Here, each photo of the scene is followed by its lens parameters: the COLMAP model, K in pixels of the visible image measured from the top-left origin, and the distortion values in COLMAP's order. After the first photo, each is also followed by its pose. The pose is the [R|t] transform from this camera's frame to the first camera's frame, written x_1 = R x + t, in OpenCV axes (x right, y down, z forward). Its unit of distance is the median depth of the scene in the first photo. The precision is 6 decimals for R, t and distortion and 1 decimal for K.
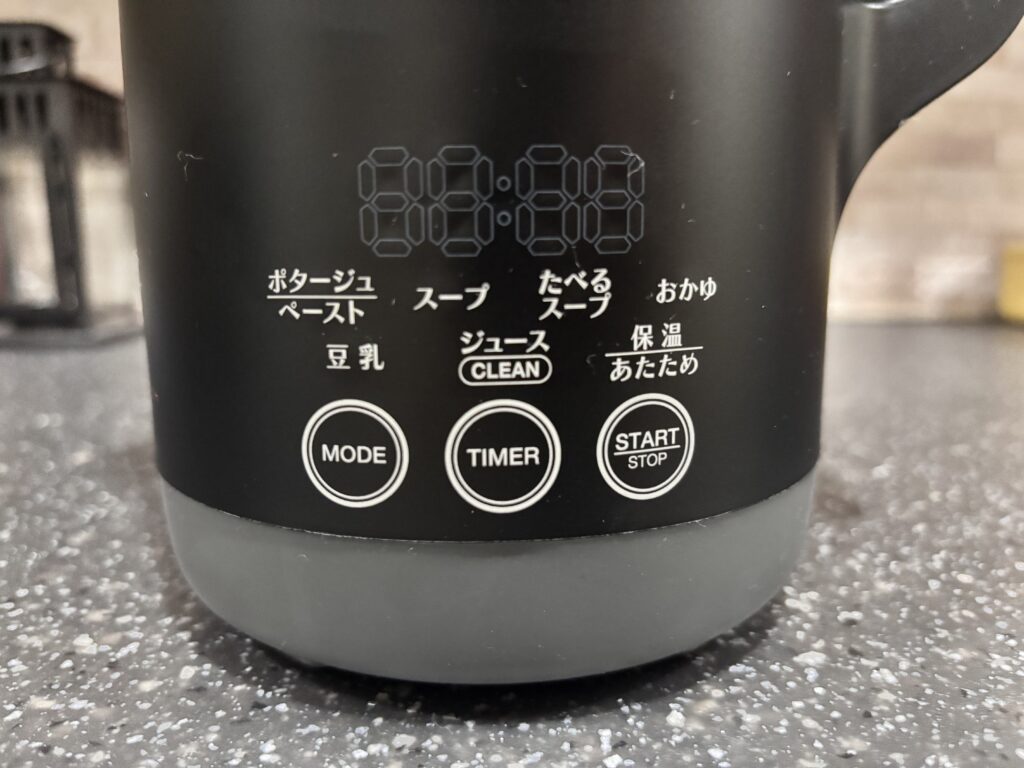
lens RADIAL K [[767.1, 0, 511.1], [0, 767.1, 382.8], [0, 0, 1]] dist [0.030074, -0.023506]
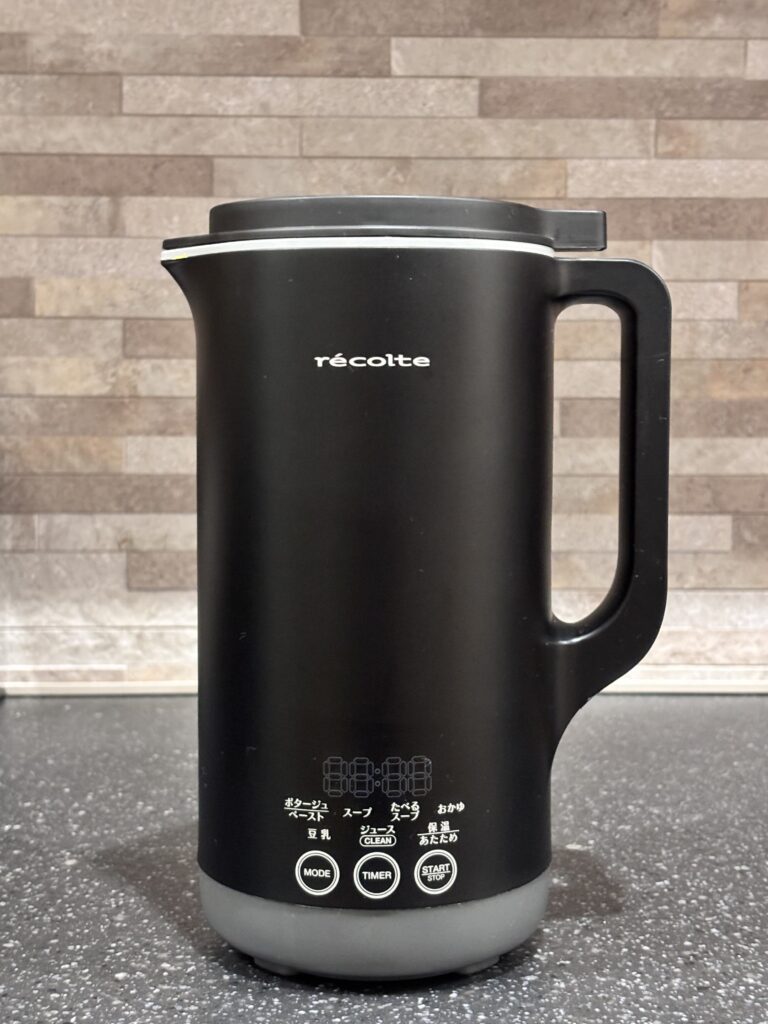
lens RADIAL K [[1578.7, 0, 383.7], [0, 1578.7, 511.7], [0, 0, 1]] dist [0.096431, 0.000000]
pose [[0.999108, 0.008593, -0.041344, 0.214310], [-0.012826, 0.994573, -0.103246, -0.544064], [0.040232, 0.103684, 0.993796, -4.228942]]
